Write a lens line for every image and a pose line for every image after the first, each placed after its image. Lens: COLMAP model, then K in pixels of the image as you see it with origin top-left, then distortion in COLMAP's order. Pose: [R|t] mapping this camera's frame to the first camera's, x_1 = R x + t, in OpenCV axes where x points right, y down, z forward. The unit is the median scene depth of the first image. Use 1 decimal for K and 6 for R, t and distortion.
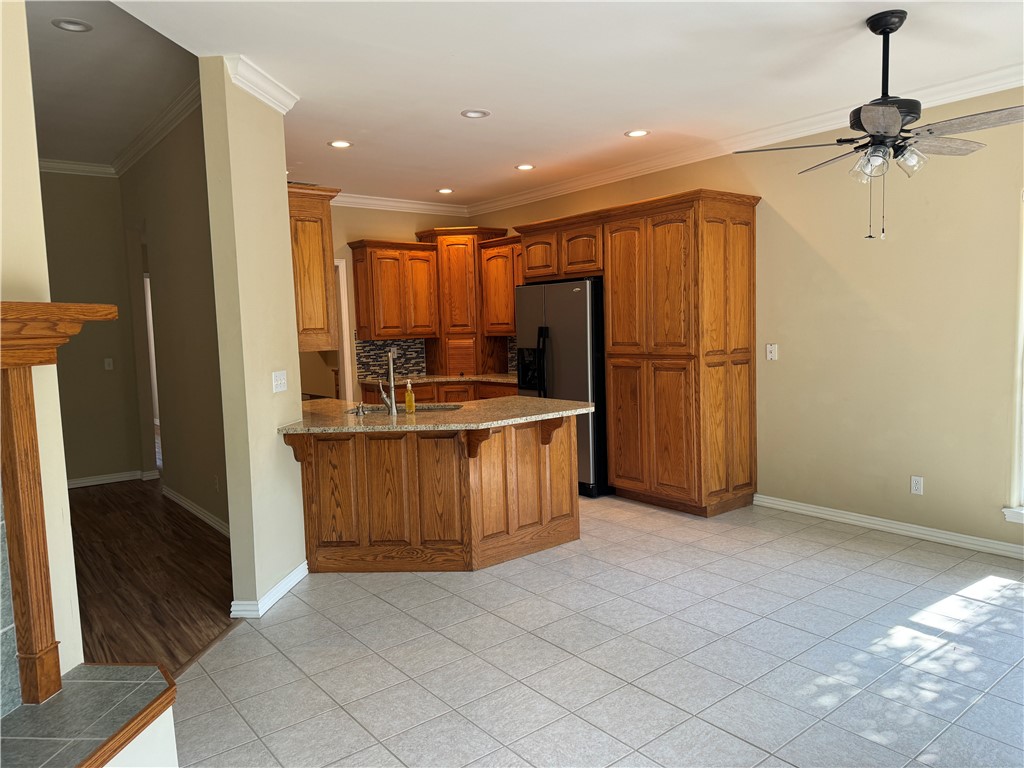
lens RADIAL K [[714.5, 0, 512.0], [0, 714.5, 384.0], [0, 0, 1]] dist [0.126121, -0.000335]
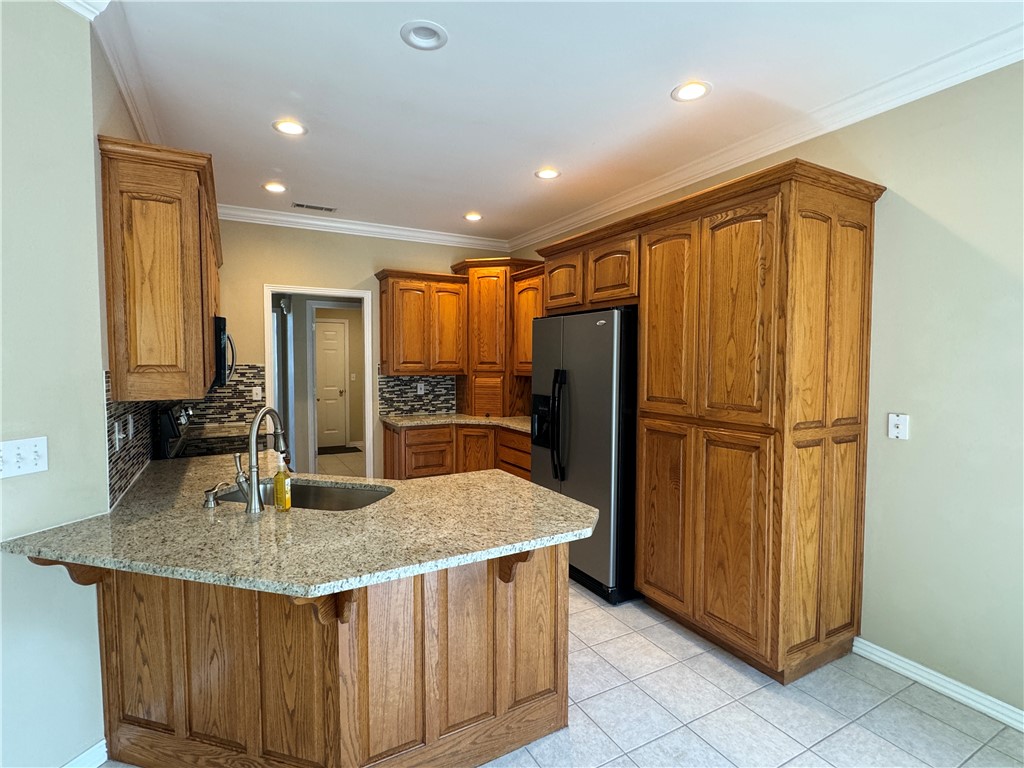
lens RADIAL K [[504.6, 0, 512.0], [0, 504.6, 384.0], [0, 0, 1]] dist [-0.002582, 0.000125]
pose [[0.985250, 0.043260, -0.165562, 0.092888], [-0.048712, 0.998391, -0.029012, -0.050810], [0.164040, 0.036649, 0.985773, 0.495527]]
